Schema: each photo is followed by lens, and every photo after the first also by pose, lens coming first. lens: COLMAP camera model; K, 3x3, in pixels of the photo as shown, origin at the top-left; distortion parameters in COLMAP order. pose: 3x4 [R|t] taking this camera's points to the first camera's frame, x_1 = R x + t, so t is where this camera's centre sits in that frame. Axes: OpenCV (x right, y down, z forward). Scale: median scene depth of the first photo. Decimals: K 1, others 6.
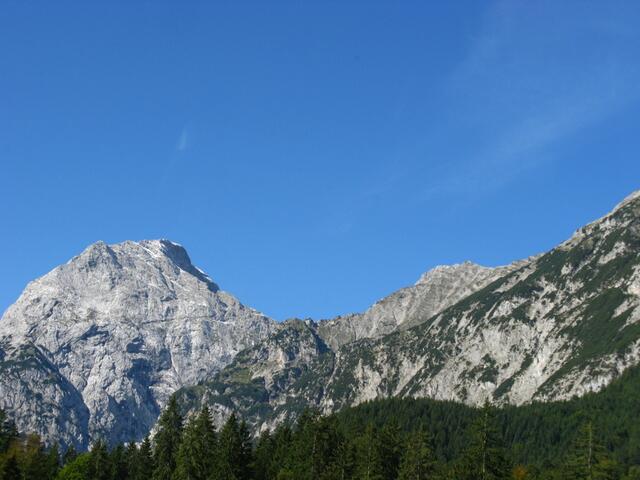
lens RADIAL K [[1399.5, 0, 294.3], [0, 1399.5, 240.8], [0, 0, 1]] dist [0.088051, 0.093867]
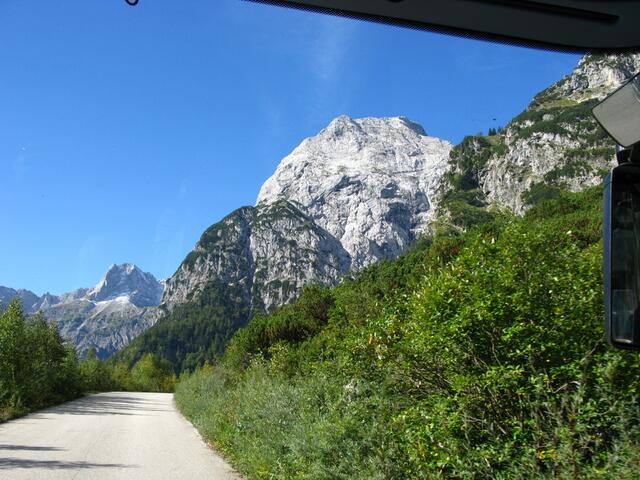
lens RADIAL K [[685.7, 0, 317.6], [0, 685.7, 250.0], [0, 0, 1]] dist [-0.204696, 0.294992]
pose [[0.967369, -0.138078, -0.212442, -0.068069], [0.138465, 0.990280, -0.013129, 0.116688], [0.212190, -0.016715, 0.977085, 0.537254]]
